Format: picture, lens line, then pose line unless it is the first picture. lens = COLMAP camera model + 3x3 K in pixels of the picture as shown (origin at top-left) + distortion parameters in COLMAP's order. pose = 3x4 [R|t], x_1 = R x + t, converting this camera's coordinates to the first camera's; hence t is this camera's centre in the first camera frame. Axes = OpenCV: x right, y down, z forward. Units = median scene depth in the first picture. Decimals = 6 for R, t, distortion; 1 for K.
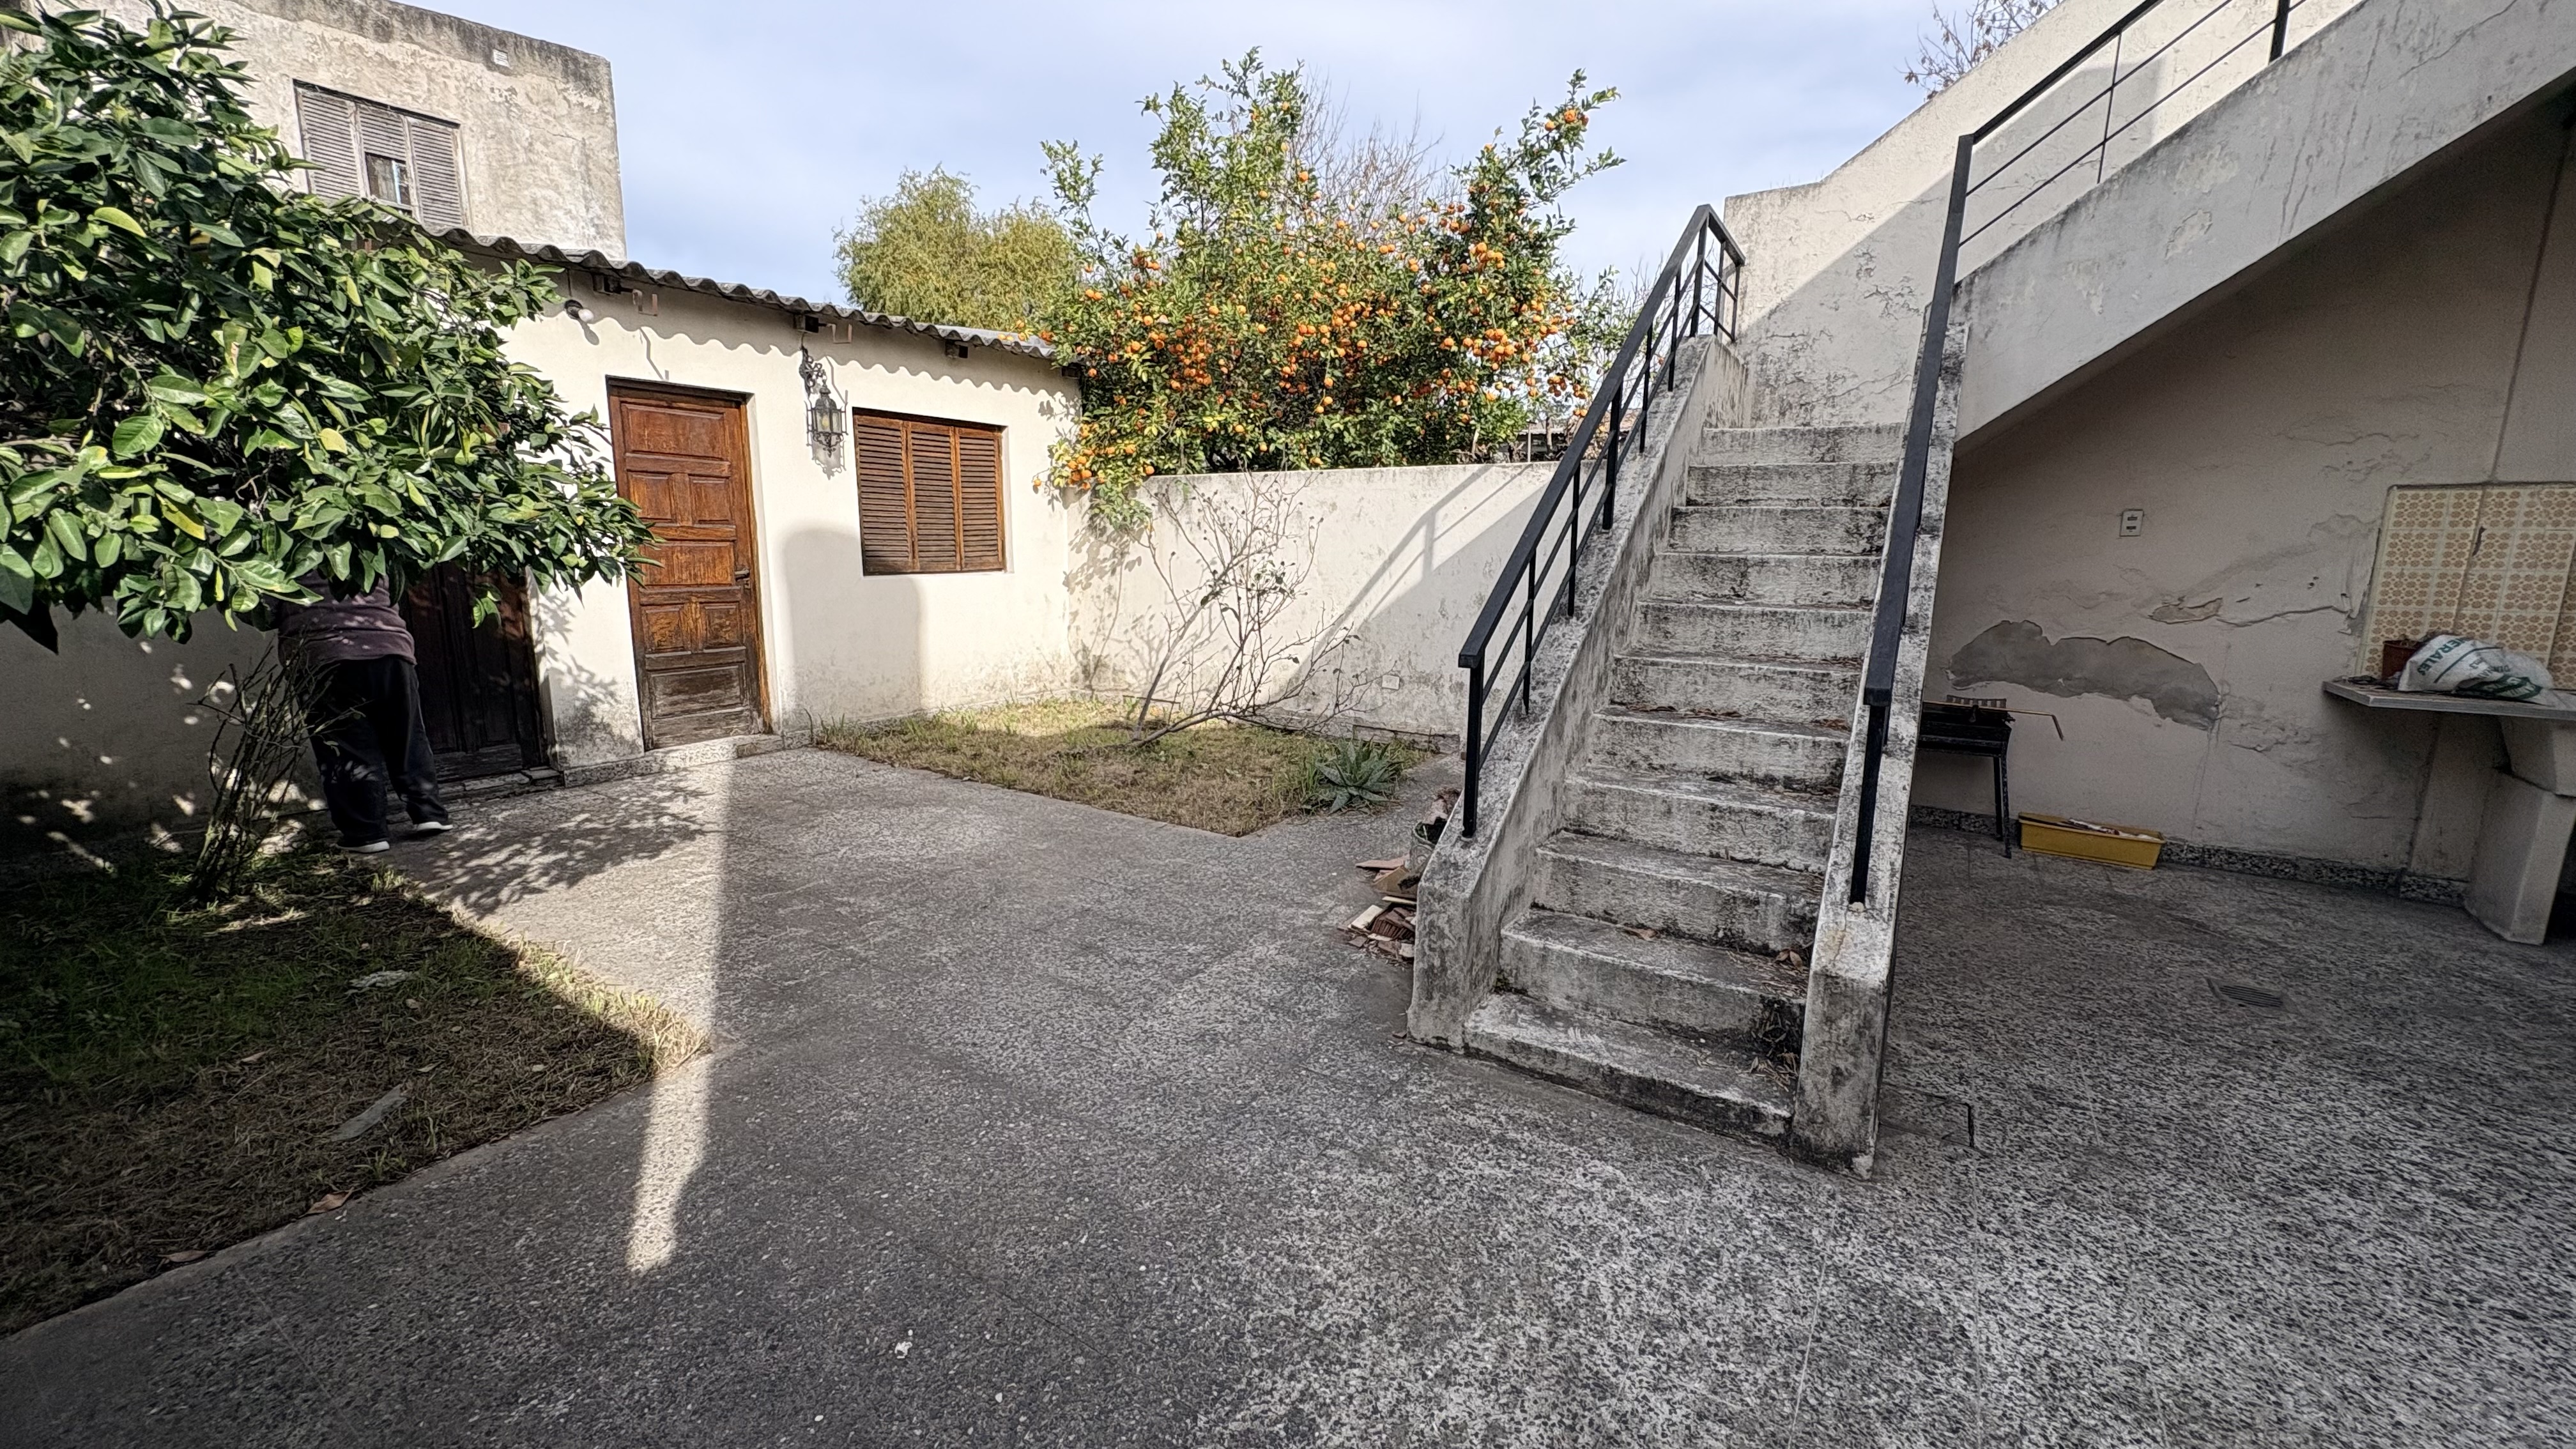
lens RADIAL K [[1022.9, 0, 1289.8], [0, 1022.9, 721.4], [0, 0, 1]] dist [-0.000015, 0.000165]
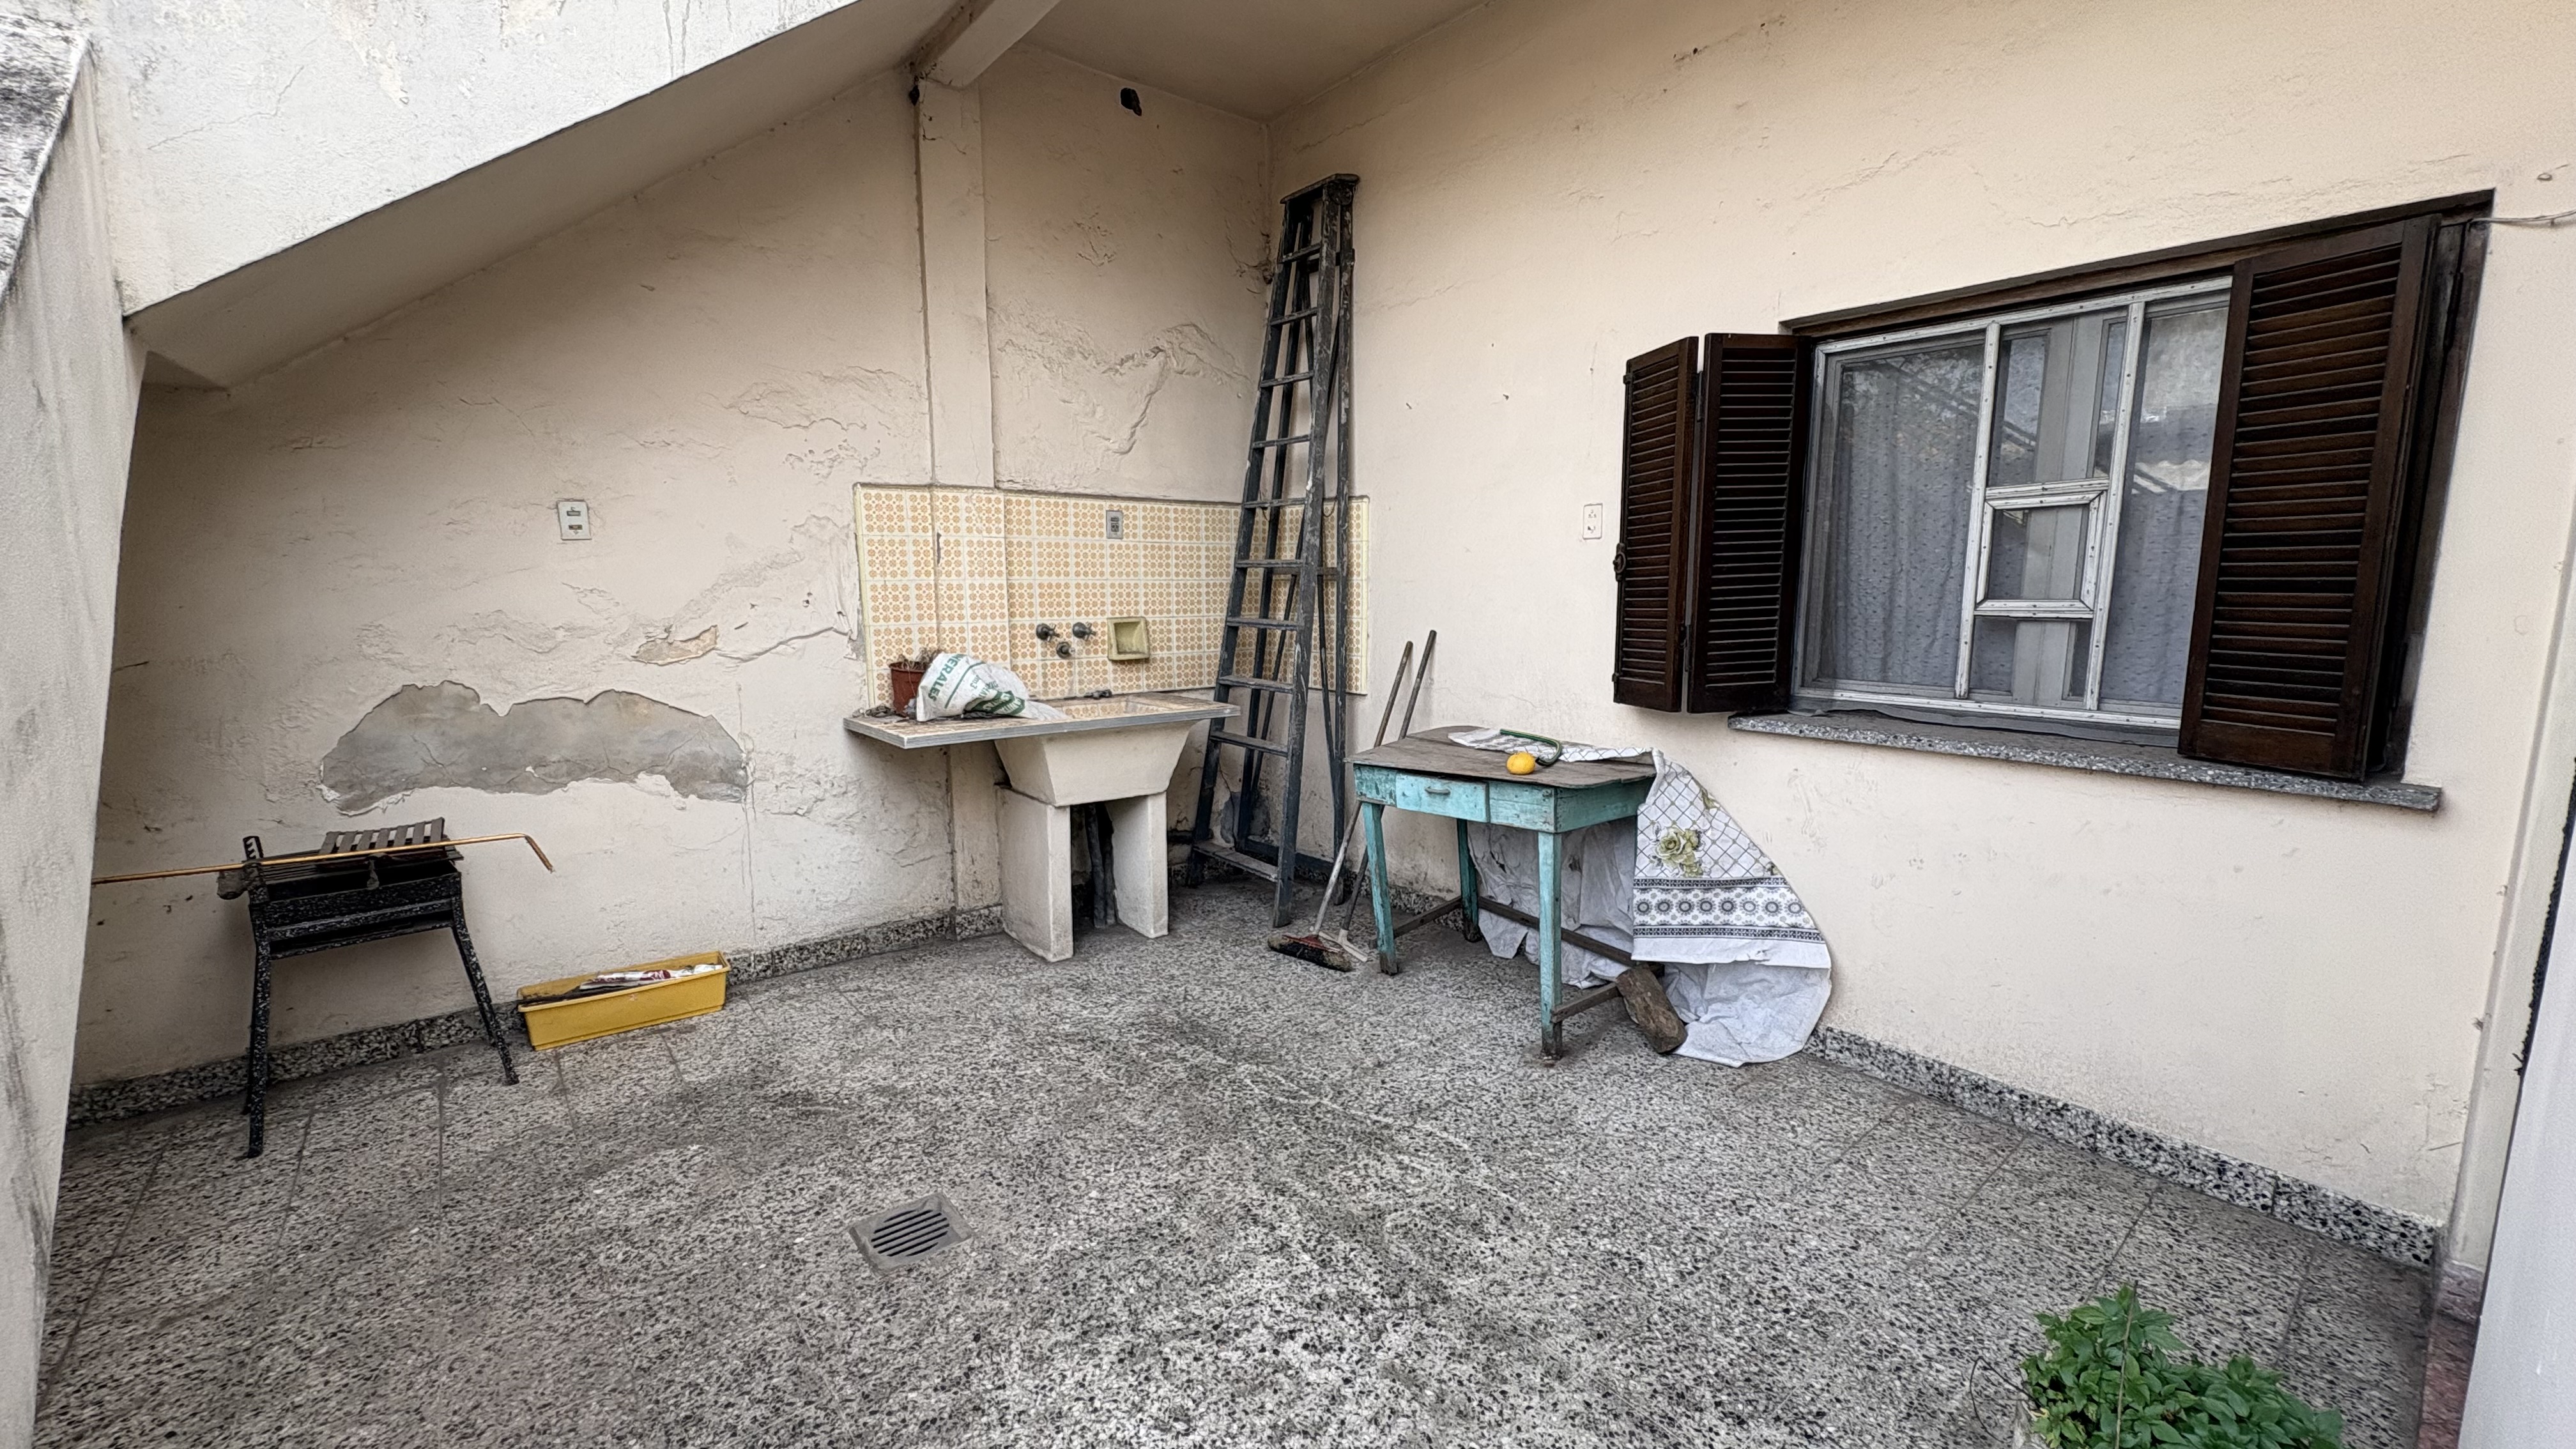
lens RADIAL K [[1022.9, 0, 1297.2], [0, 1022.9, 727.6], [0, 0, 1]] dist [-0.000015, 0.000165]
pose [[0.298844, -0.153889, 0.941812, 0.374598], [0.173062, 0.979287, 0.105099, -0.060254], [-0.938478, 0.131584, 0.319287, 0.432396]]
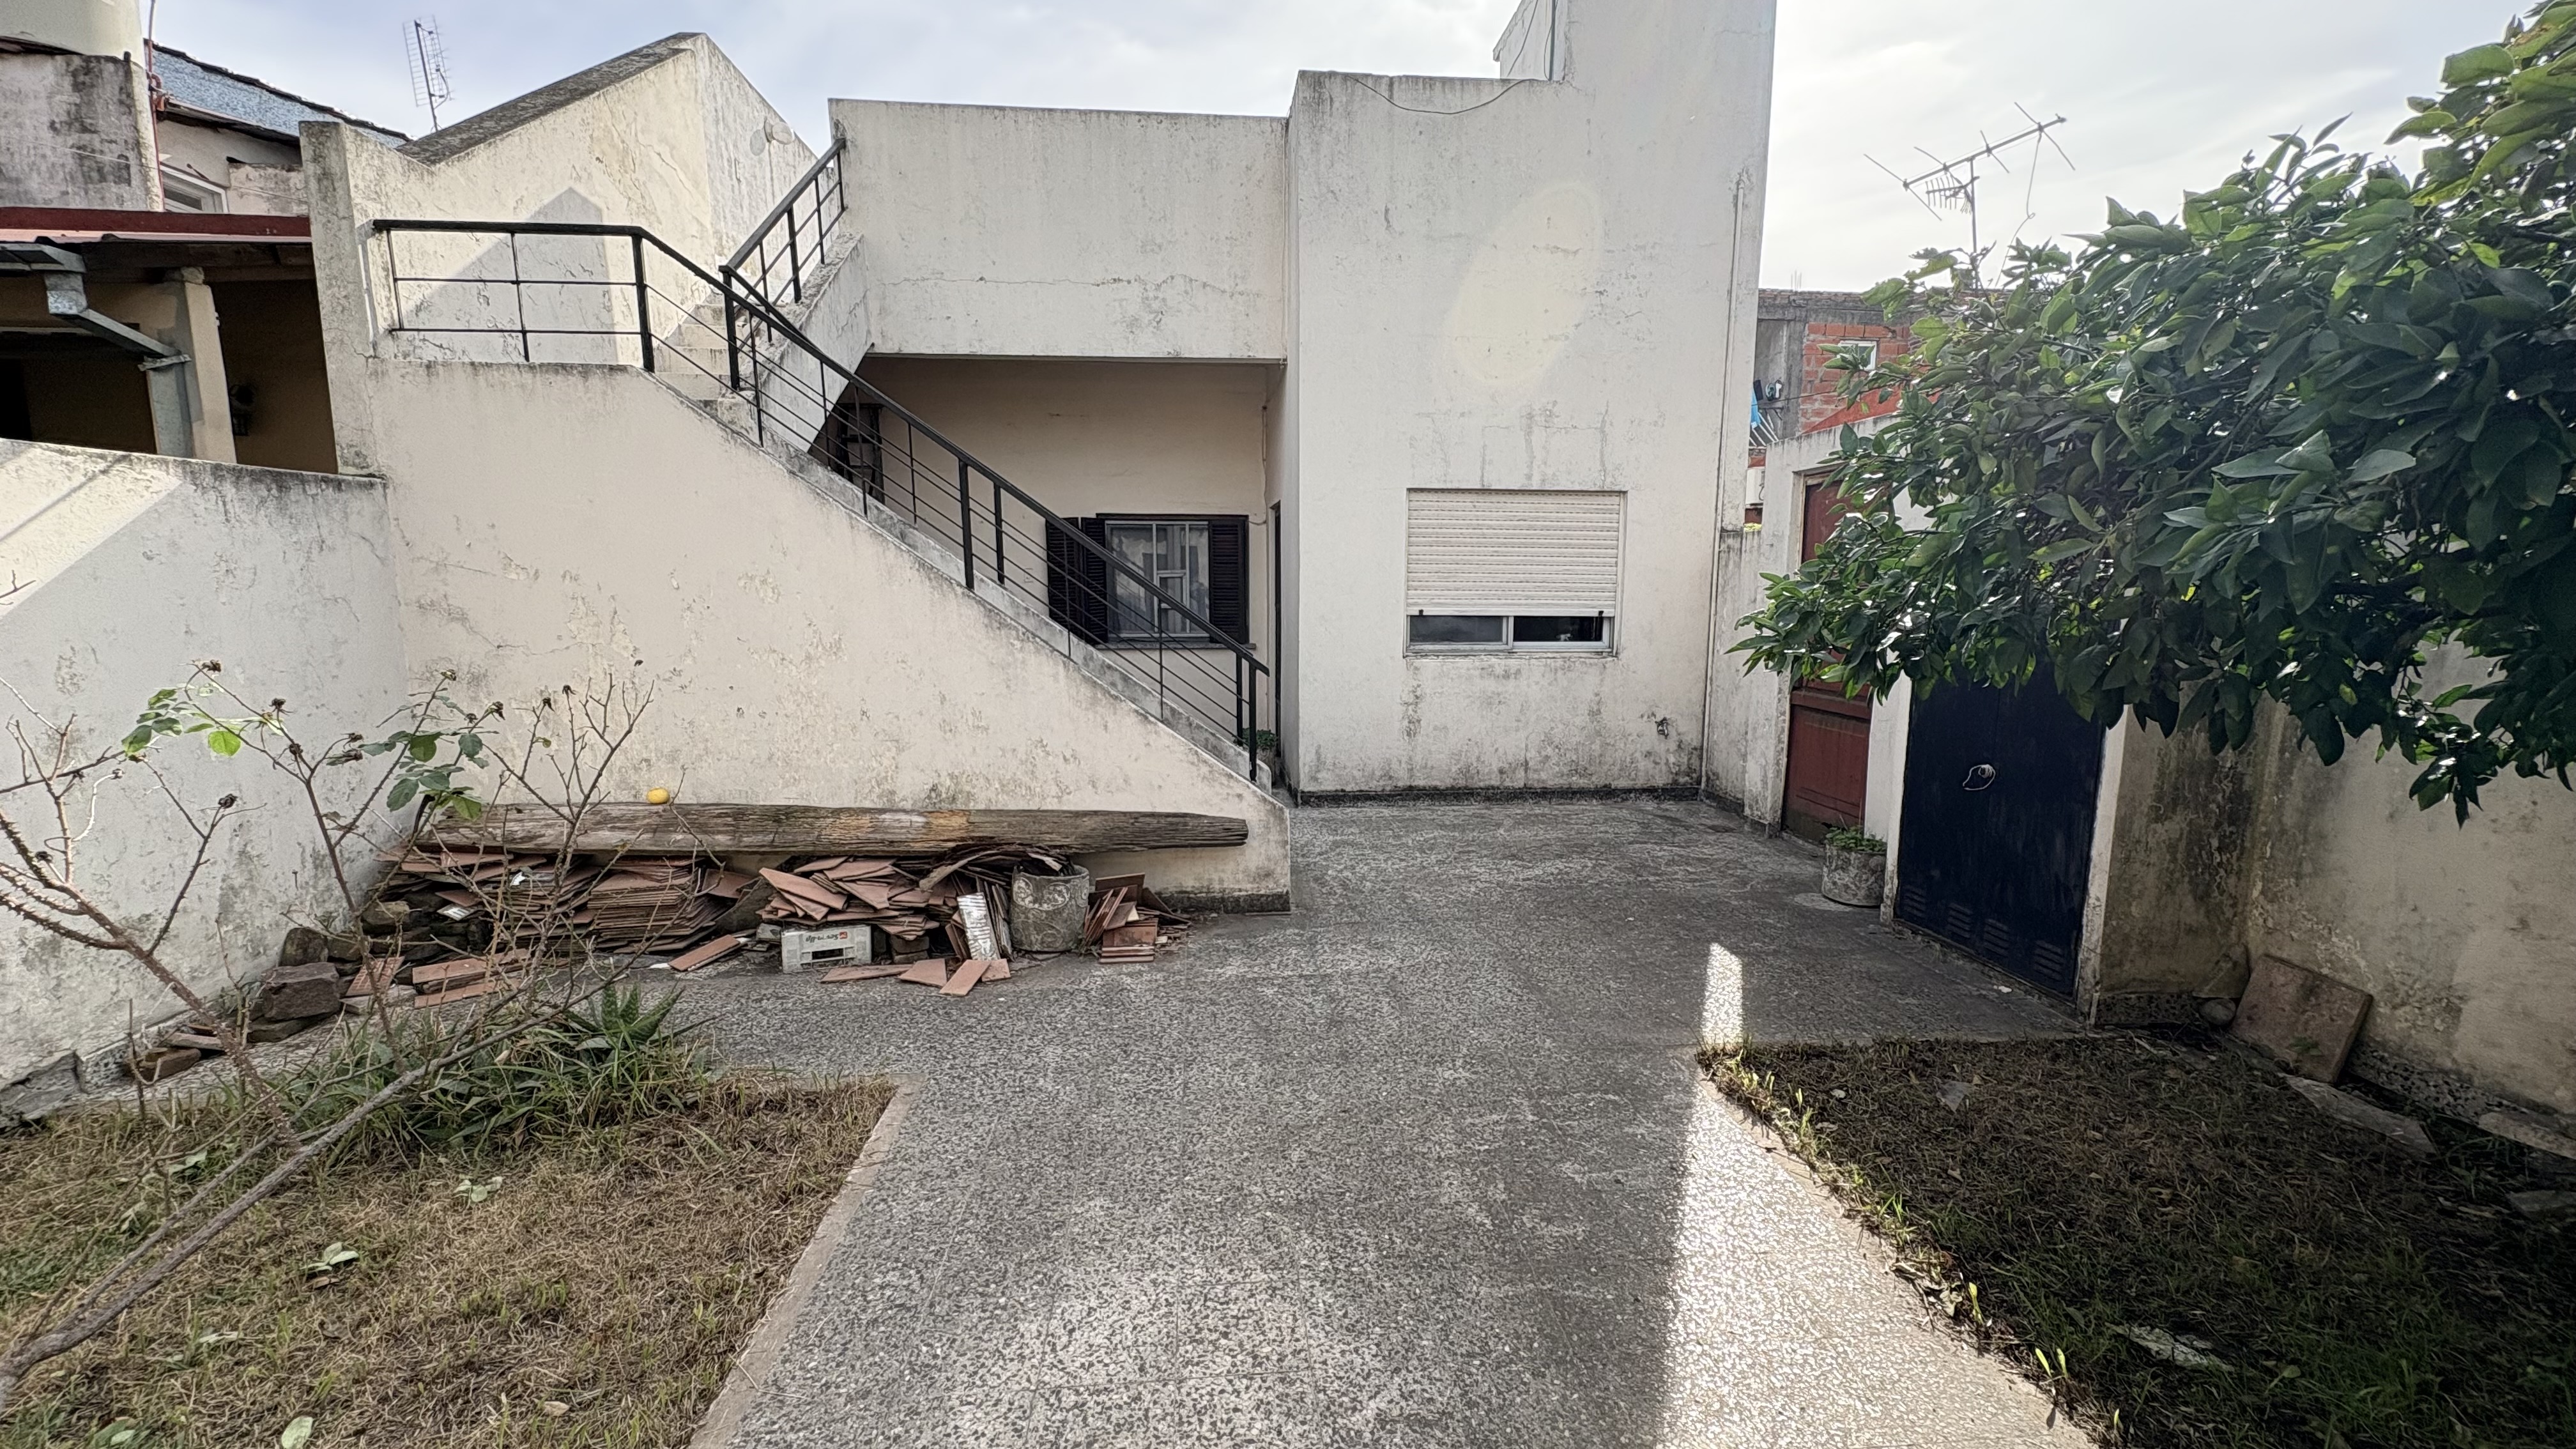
lens RADIAL K [[1022.9, 0, 1298.1], [0, 1022.9, 726.7], [0, 0, 1]] dist [-0.000015, 0.000165]
pose [[-0.626188, -0.120863, 0.770247, -0.789029], [0.131719, 0.957312, 0.257300, -0.270388], [-0.768465, 0.262574, -0.583538, 1.344468]]
